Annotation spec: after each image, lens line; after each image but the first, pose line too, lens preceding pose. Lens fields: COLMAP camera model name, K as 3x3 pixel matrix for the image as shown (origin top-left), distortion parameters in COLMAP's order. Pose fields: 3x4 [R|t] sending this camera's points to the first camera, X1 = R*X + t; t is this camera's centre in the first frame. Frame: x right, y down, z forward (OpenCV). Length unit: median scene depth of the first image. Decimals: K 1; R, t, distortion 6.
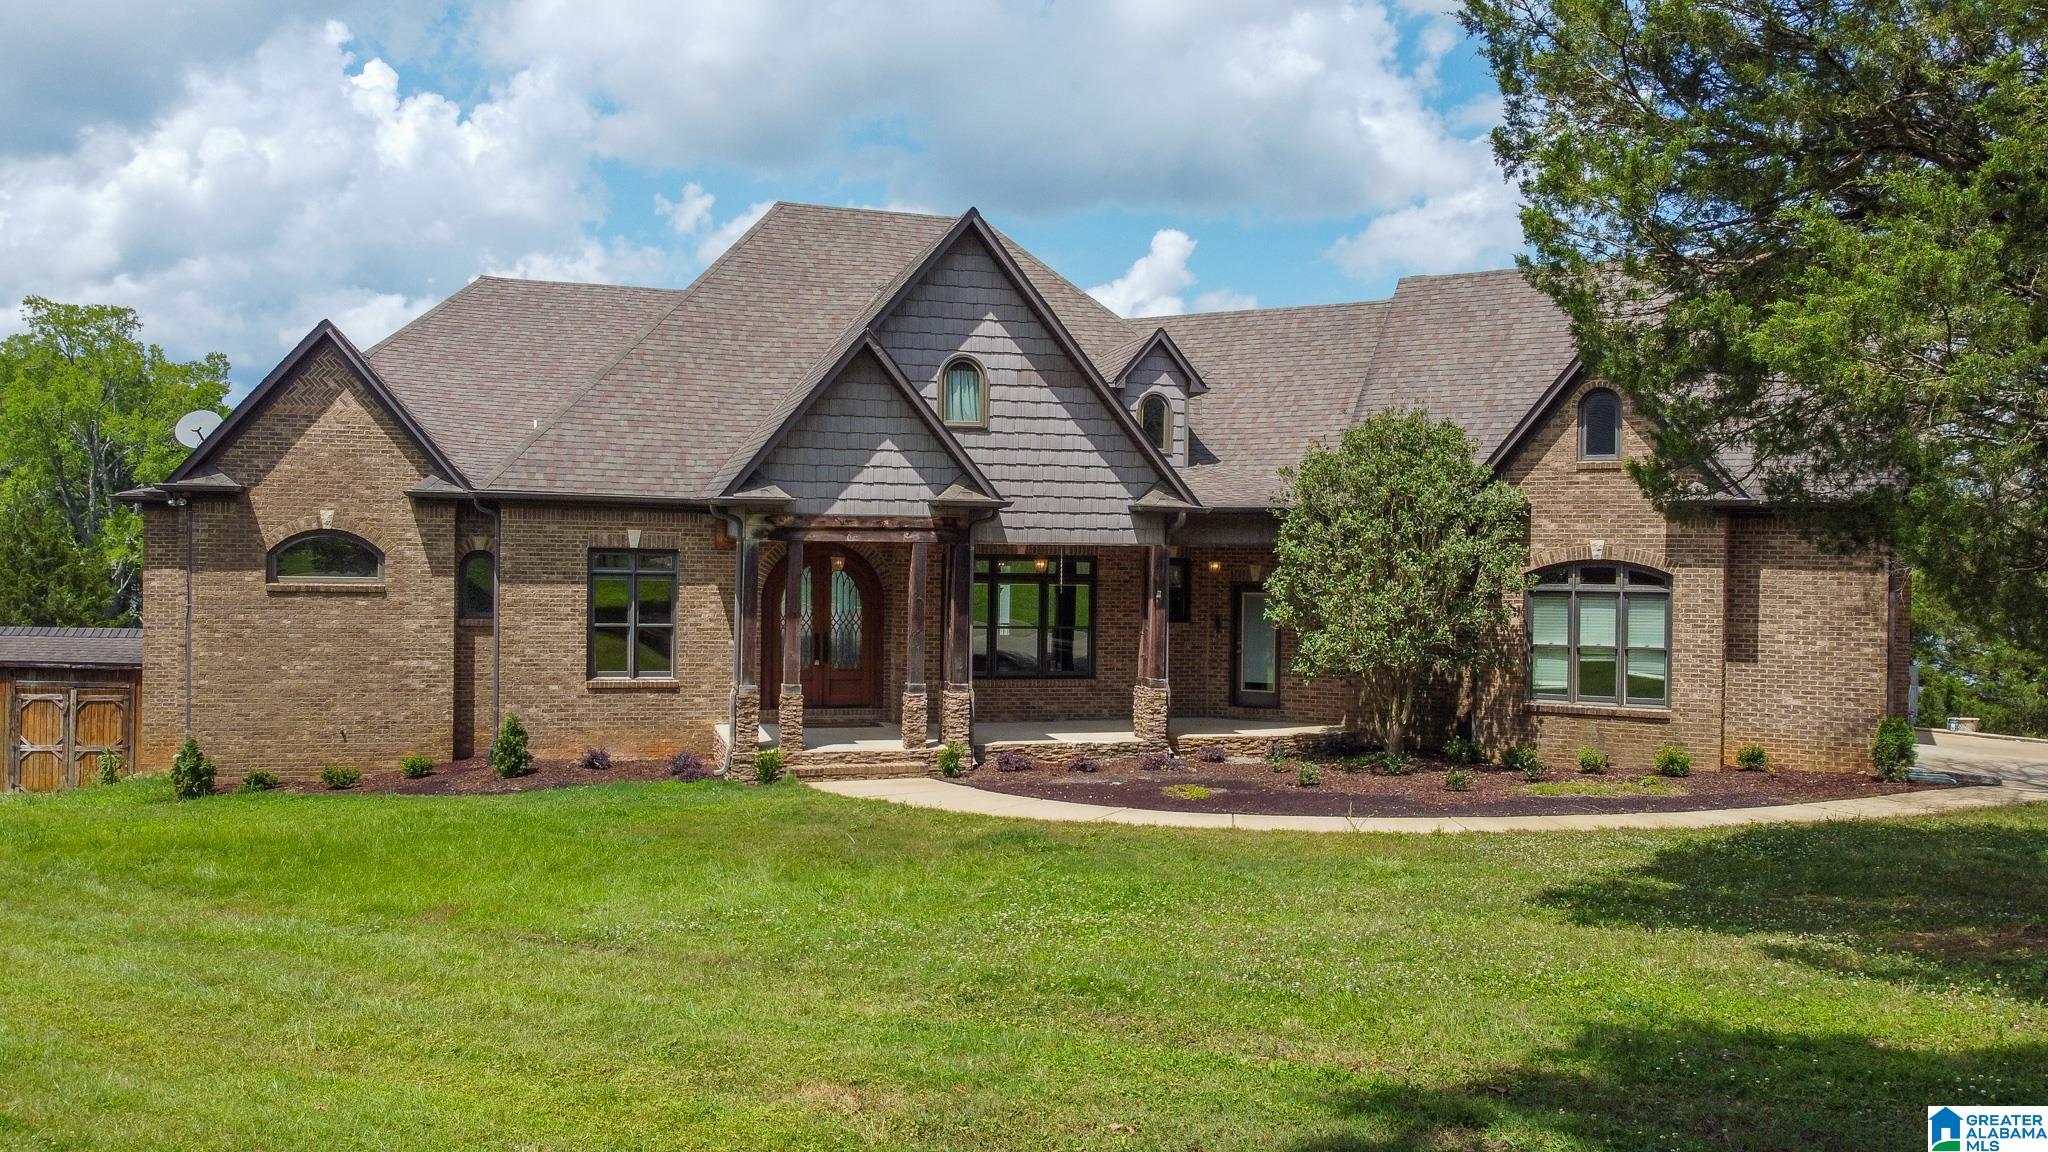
lens RADIAL K [[1567.2, 0, 1027.3], [0, 1567.2, 575.8], [0, 0, 1]] dist [-0.003397, 0.001508]
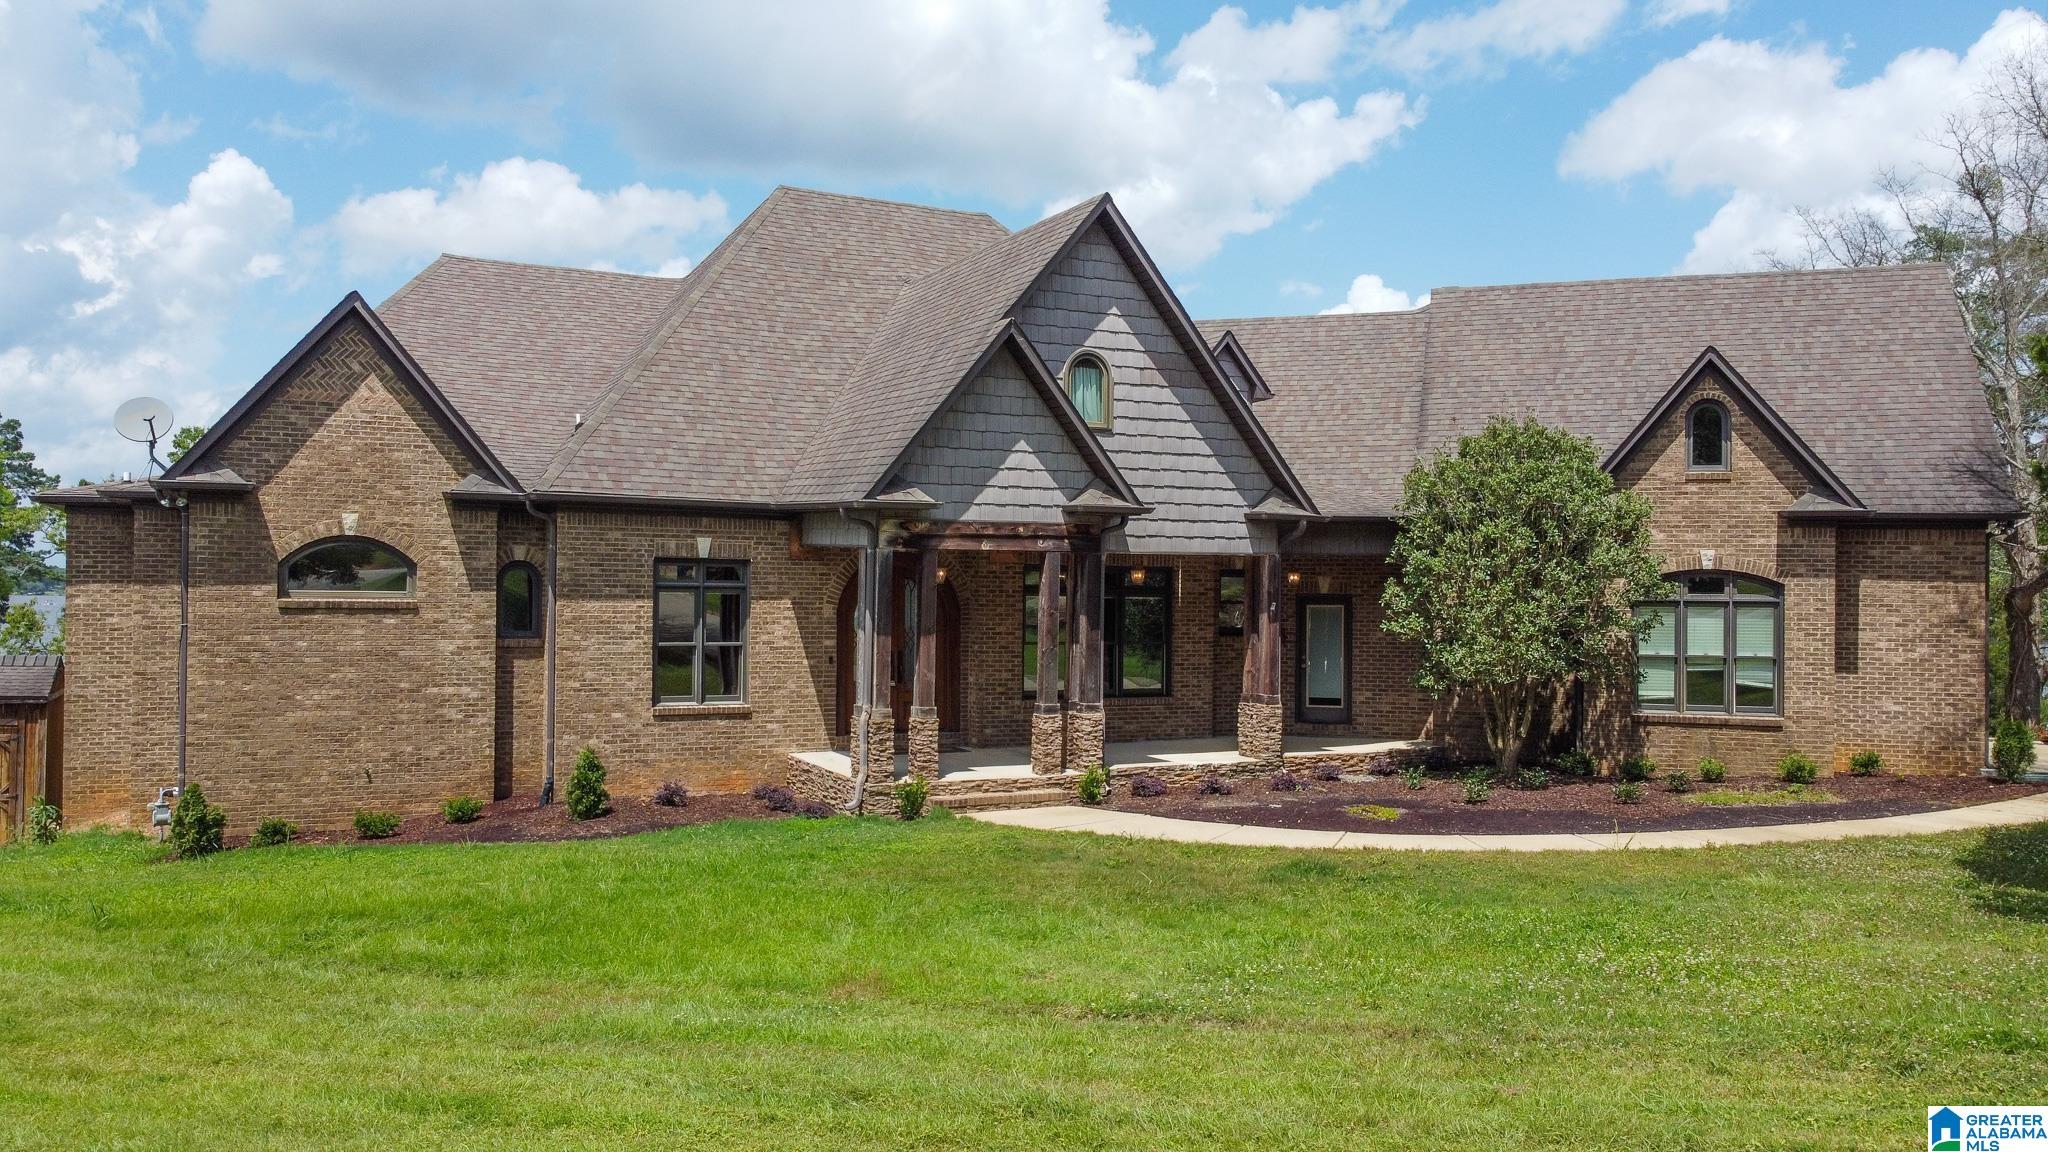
lens RADIAL K [[1567.2, 0, 1022.4], [0, 1567.2, 577.8], [0, 0, 1]] dist [-0.003397, 0.001508]
pose [[0.982994, -0.001584, 0.183631, -0.246805], [0.003769, 0.999926, -0.011547, 0.004817], [-0.183599, 0.012043, 0.982927, 0.090002]]
